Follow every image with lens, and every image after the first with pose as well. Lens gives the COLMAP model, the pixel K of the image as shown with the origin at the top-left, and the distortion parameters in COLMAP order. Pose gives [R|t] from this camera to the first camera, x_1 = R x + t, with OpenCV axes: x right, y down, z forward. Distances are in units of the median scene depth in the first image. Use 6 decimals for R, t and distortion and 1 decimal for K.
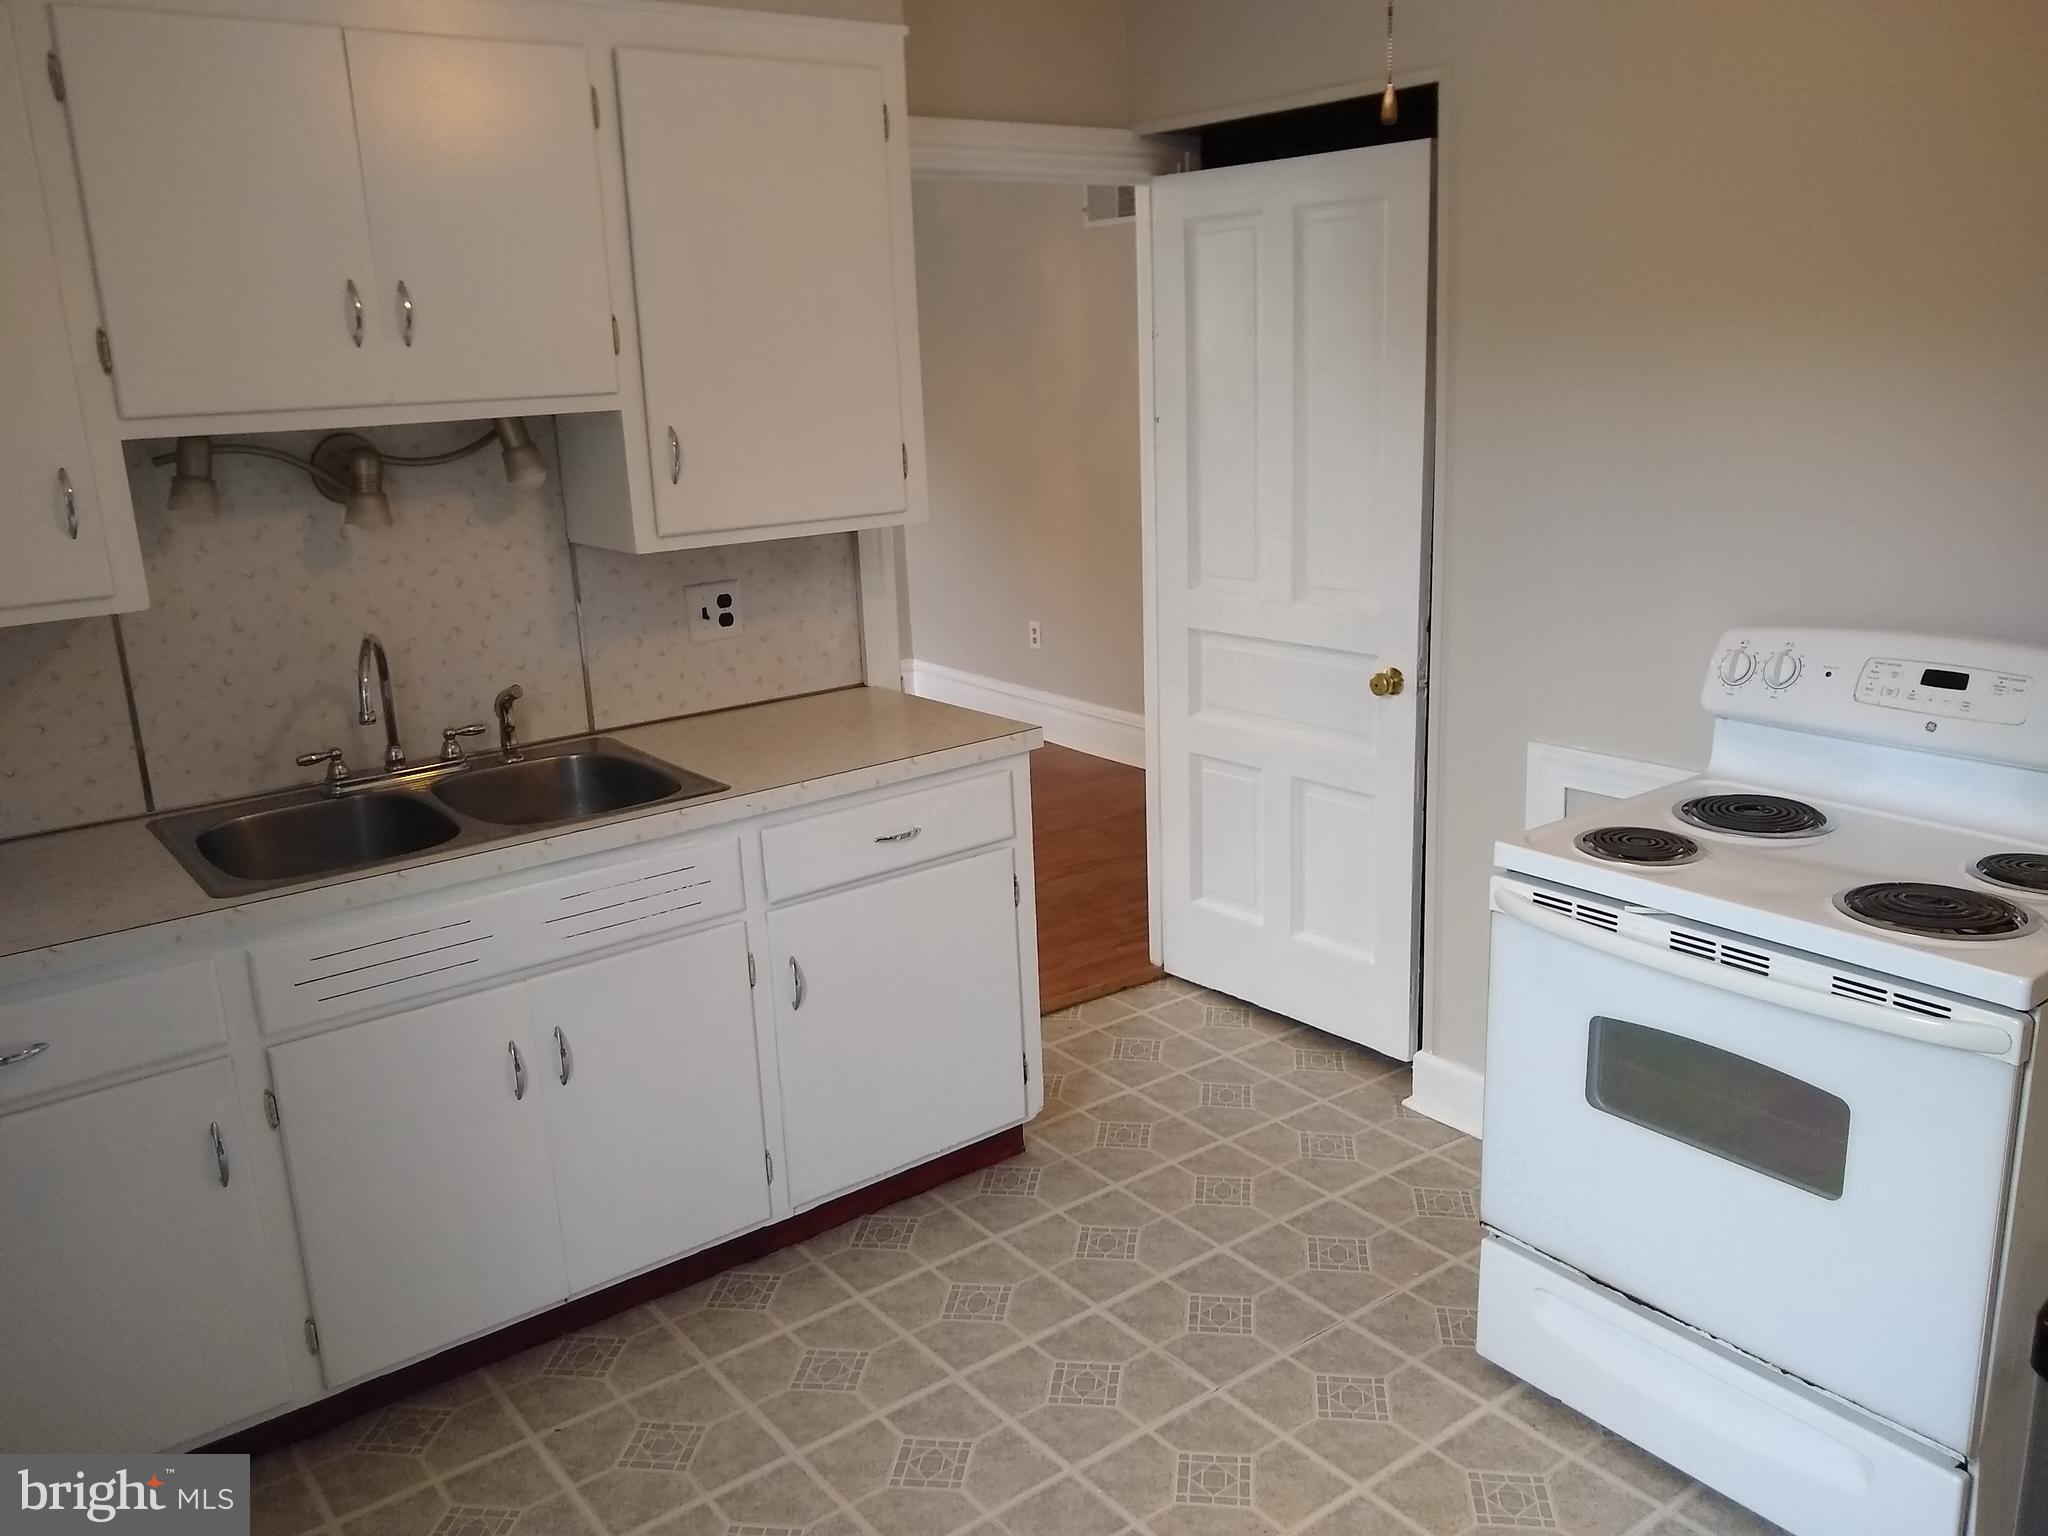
lens RADIAL K [[1652.4, 0, 1045.3], [0, 1652.4, 772.6], [0, 0, 1]] dist [-0.011132, 0.009909]
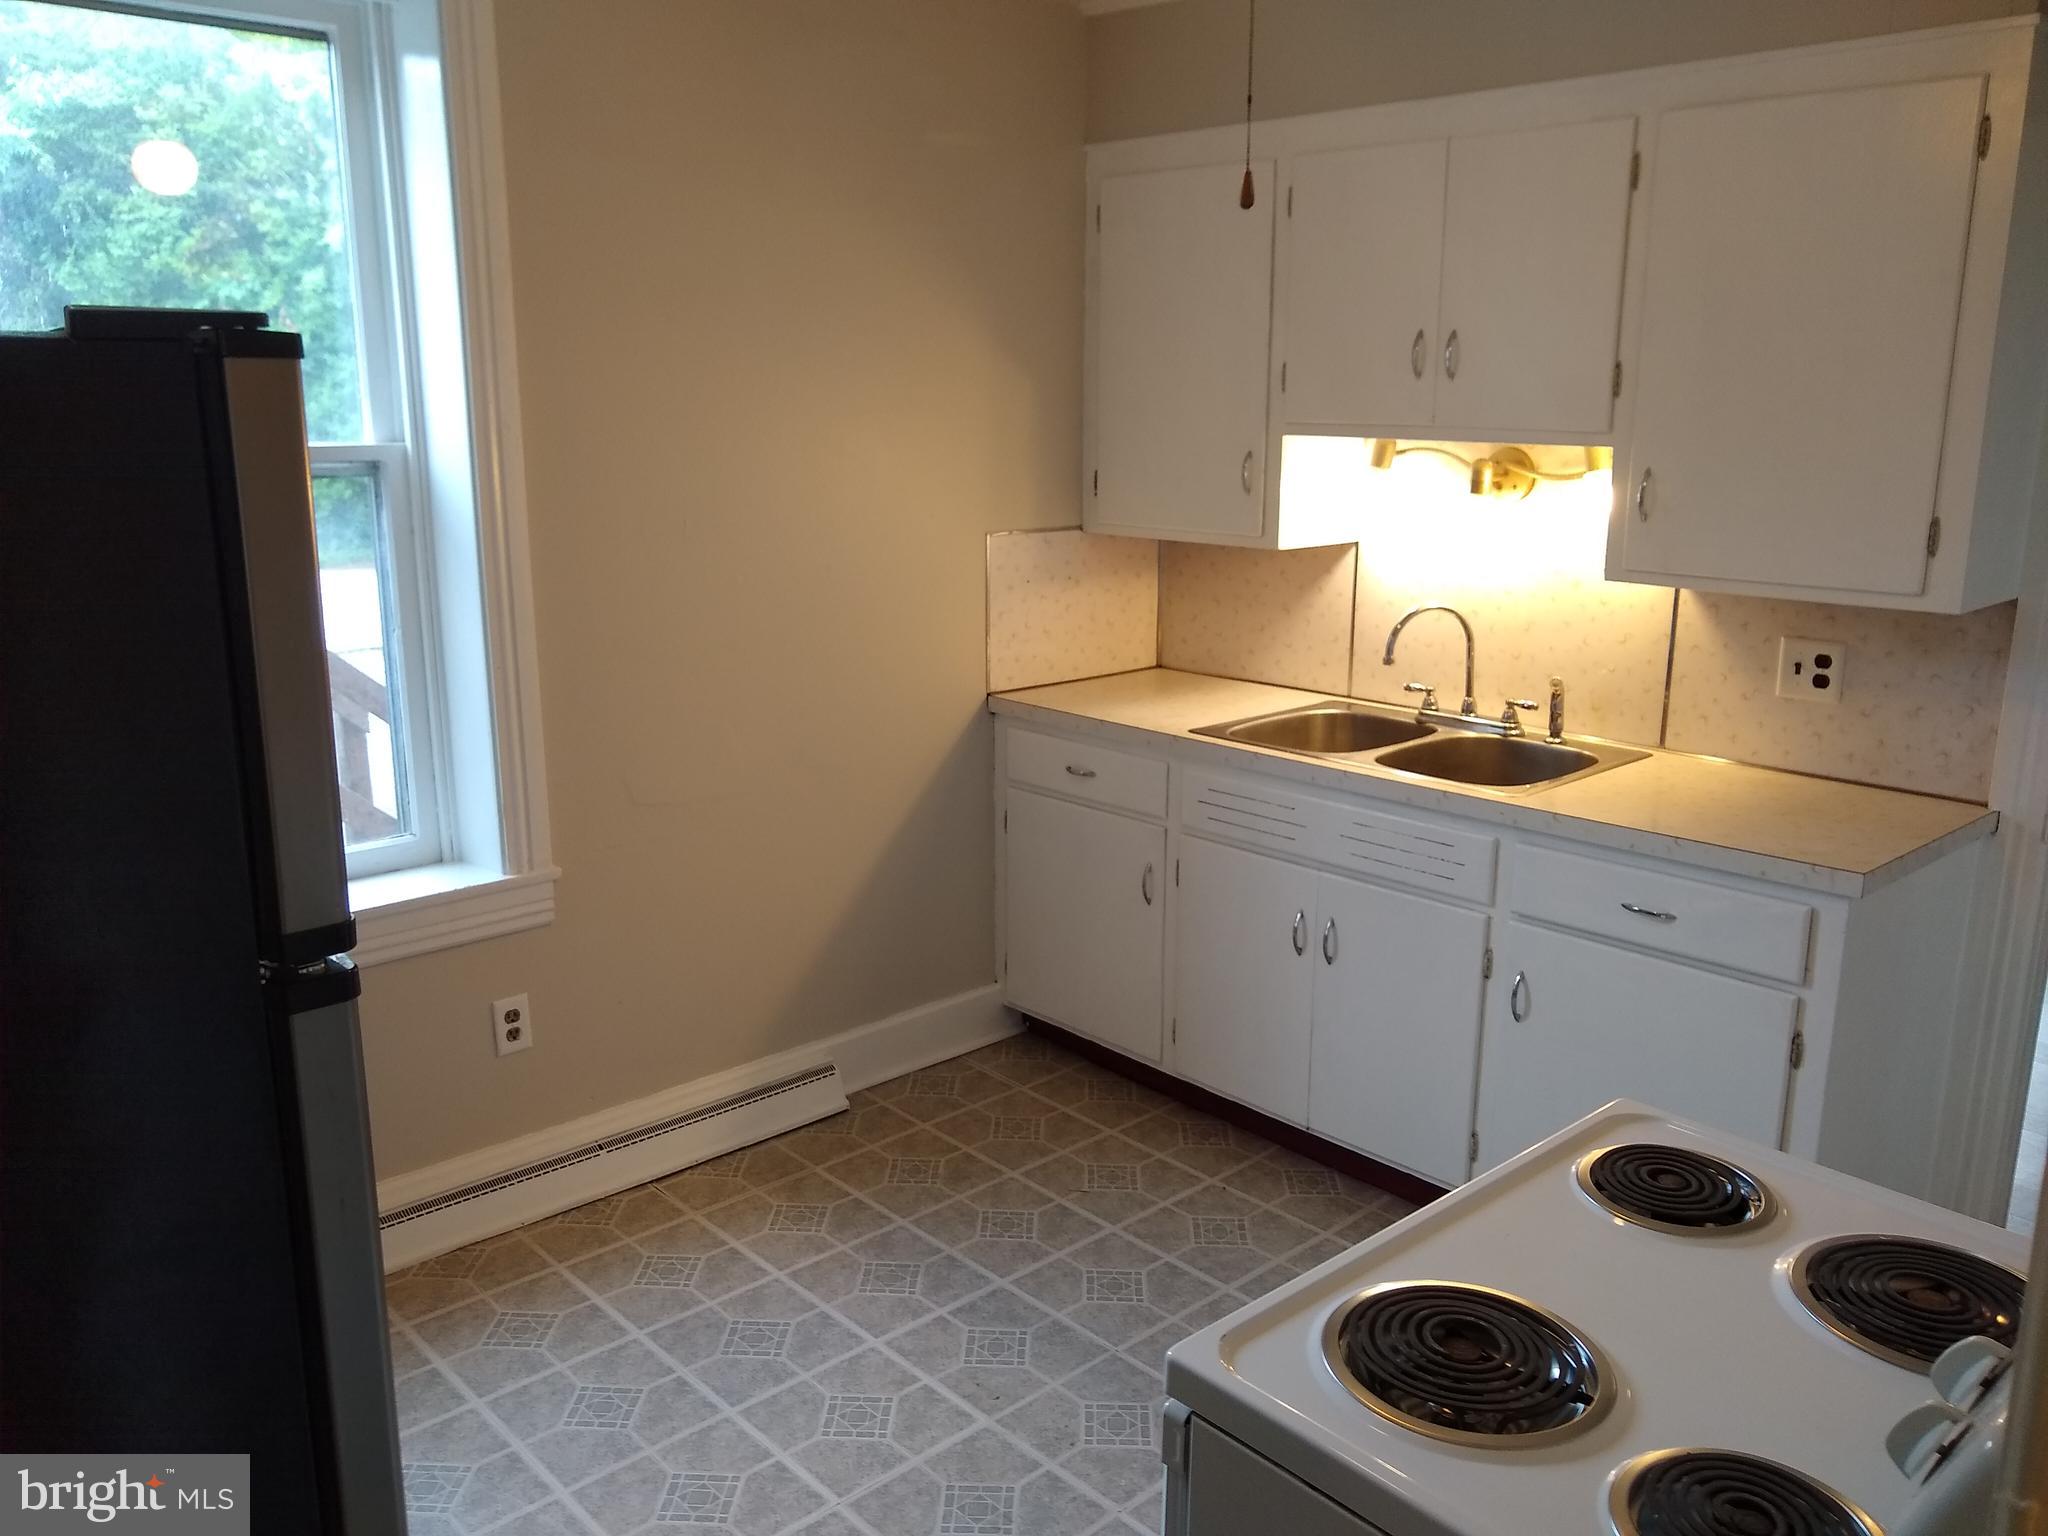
lens RADIAL K [[1605.0, 0, 1023.6], [0, 1605.0, 763.1], [0, 0, 1]] dist [-0.012242, 0.001865]
pose [[0.077569, 0.263954, -0.961411, 0.771031], [-0.256029, 0.937251, 0.236664, -0.173428], [0.963552, 0.227791, 0.140282, 0.521569]]
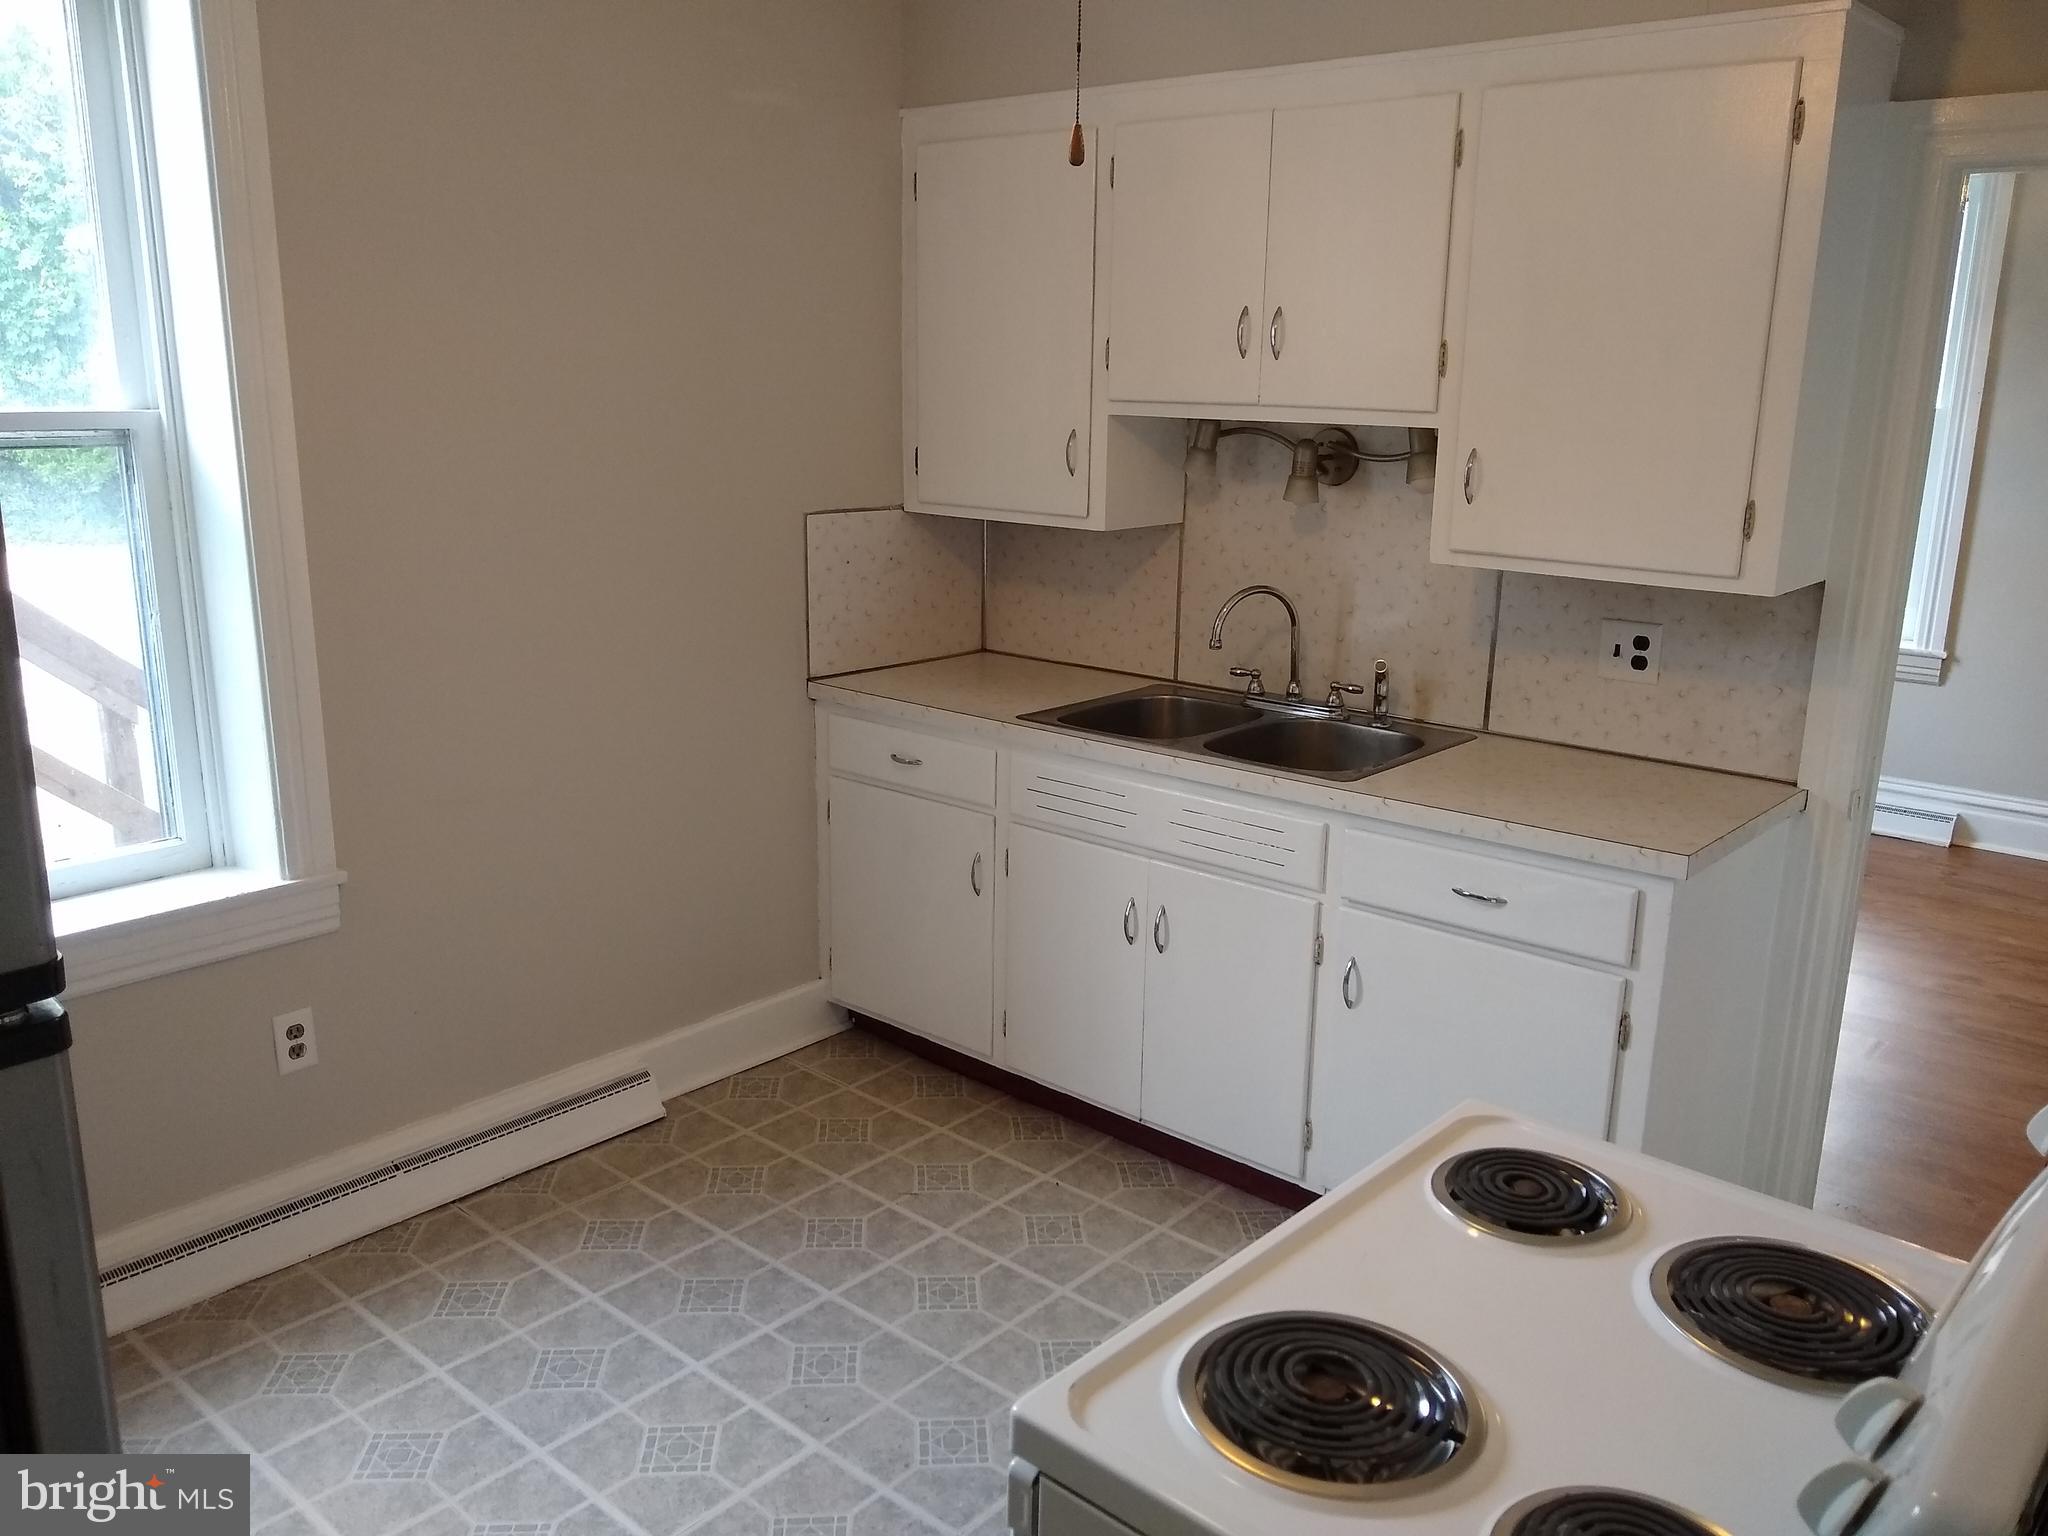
lens RADIAL K [[1591.6, 0, 1030.3], [0, 1591.6, 773.8], [0, 0, 1]] dist [-0.008794, 0.010356]
pose [[0.191504, 0.280932, -0.940427, 0.720839], [-0.270652, 0.936126, 0.224533, -0.167648], [0.943437, 0.211529, 0.255307, 0.527052]]
